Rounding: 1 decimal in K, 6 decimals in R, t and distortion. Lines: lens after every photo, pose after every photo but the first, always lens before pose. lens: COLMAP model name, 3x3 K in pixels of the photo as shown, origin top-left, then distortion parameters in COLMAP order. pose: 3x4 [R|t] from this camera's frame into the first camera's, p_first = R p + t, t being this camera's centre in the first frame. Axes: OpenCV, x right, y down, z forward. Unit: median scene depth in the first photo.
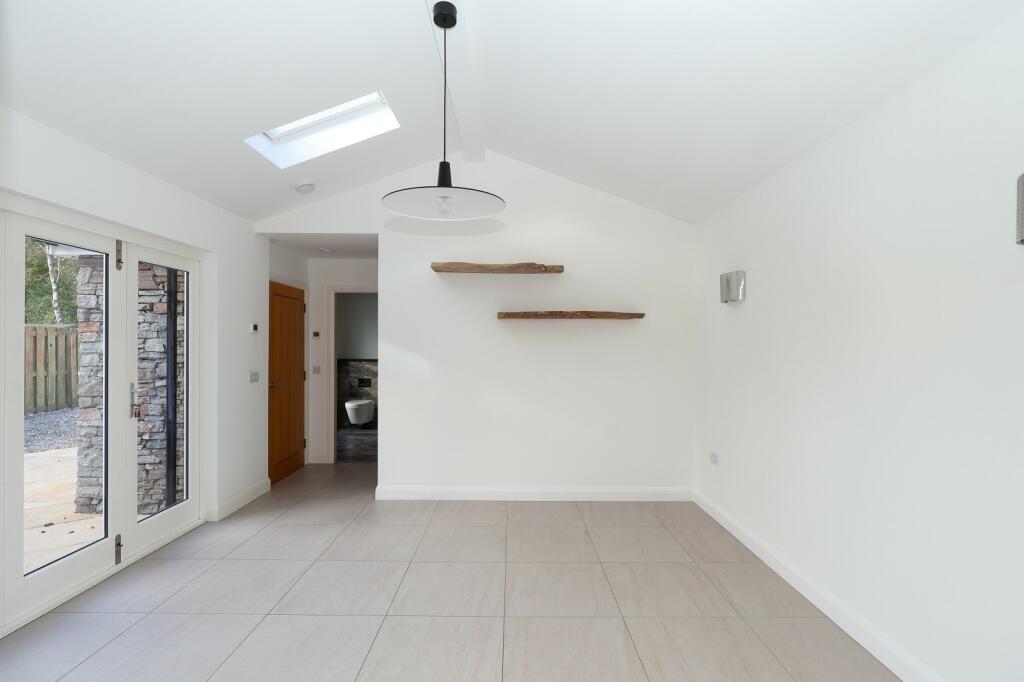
lens RADIAL K [[481.2, 0, 511.1], [0, 481.2, 343.8], [0, 0, 1]] dist [0.005334, 0.001122]
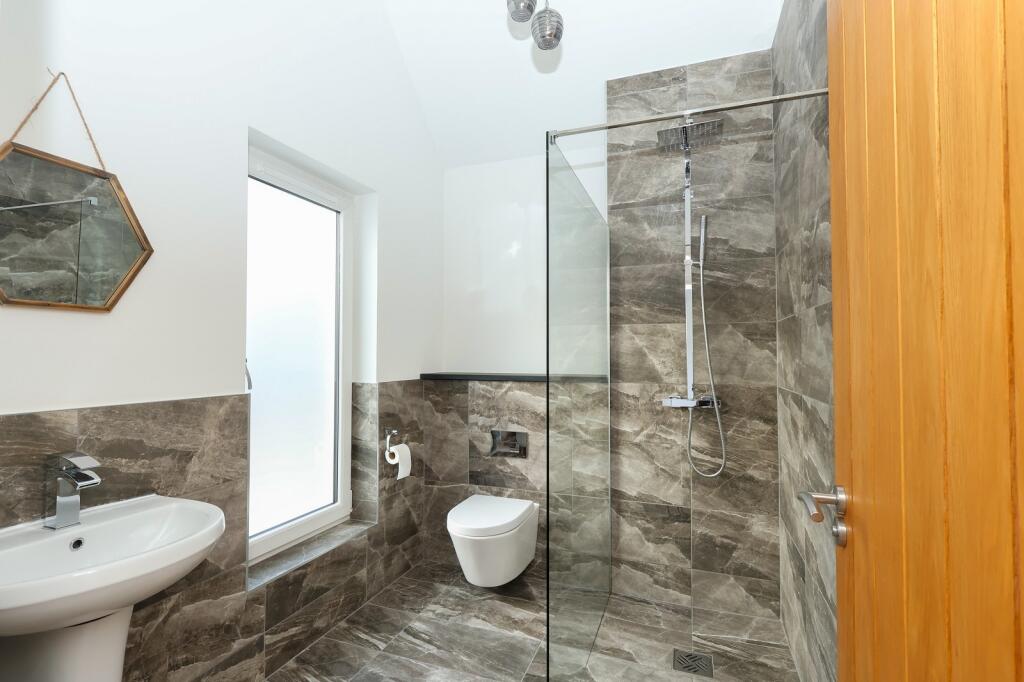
lens RADIAL K [[481.2, 0, 513.2], [0, 481.2, 341.2], [0, 0, 1]] dist [0.005334, 0.001122]
pose [[0.935265, -0.004307, -0.353922, -0.183079], [-0.001501, 0.999869, -0.016135, 0.013953], [0.353945, 0.015622, 0.935136, 0.685787]]
